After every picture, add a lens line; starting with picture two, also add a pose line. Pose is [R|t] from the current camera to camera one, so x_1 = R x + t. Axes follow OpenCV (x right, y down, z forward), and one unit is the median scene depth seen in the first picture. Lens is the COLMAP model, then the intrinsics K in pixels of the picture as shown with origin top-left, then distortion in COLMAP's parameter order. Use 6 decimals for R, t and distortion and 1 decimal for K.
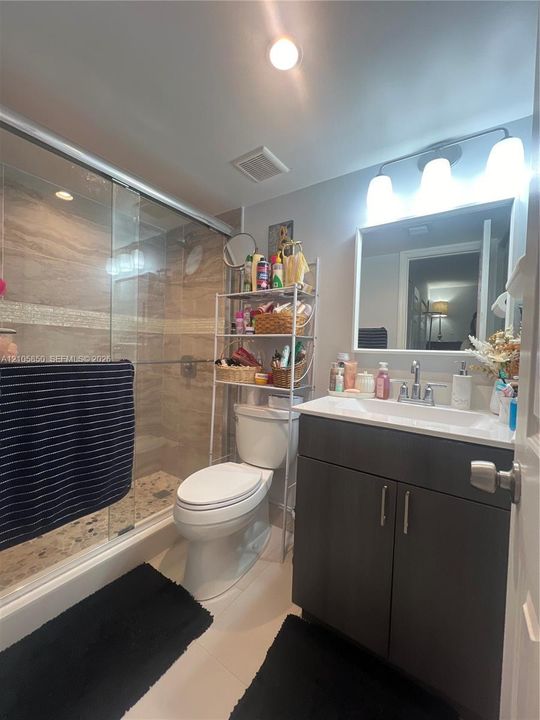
lens RADIAL K [[290.9, 0, 270.9], [0, 290.9, 359.3], [0, 0, 1]] dist [-0.006583, 0.001485]
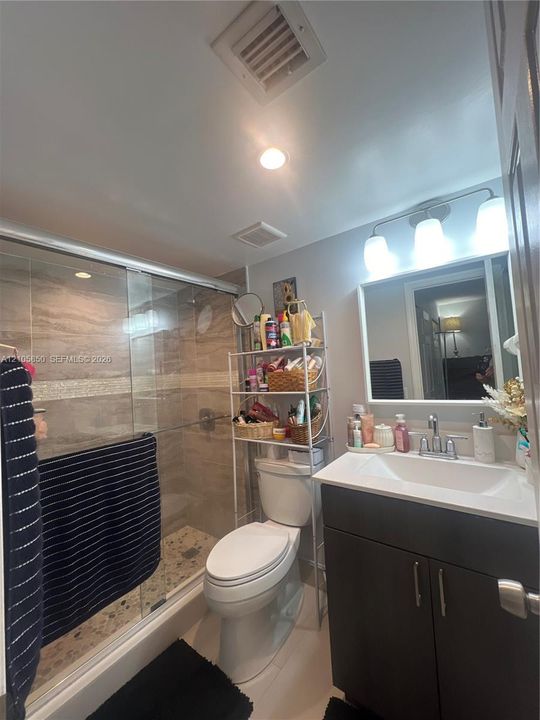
lens RADIAL K [[290.9, 0, 270.8], [0, 290.9, 356.6], [0, 0, 1]] dist [-0.006583, 0.001485]
pose [[0.994370, -0.094973, -0.046999, 0.011579], [0.091131, 0.992774, -0.078066, -0.135902], [0.054074, 0.073343, 0.995840, -0.029698]]
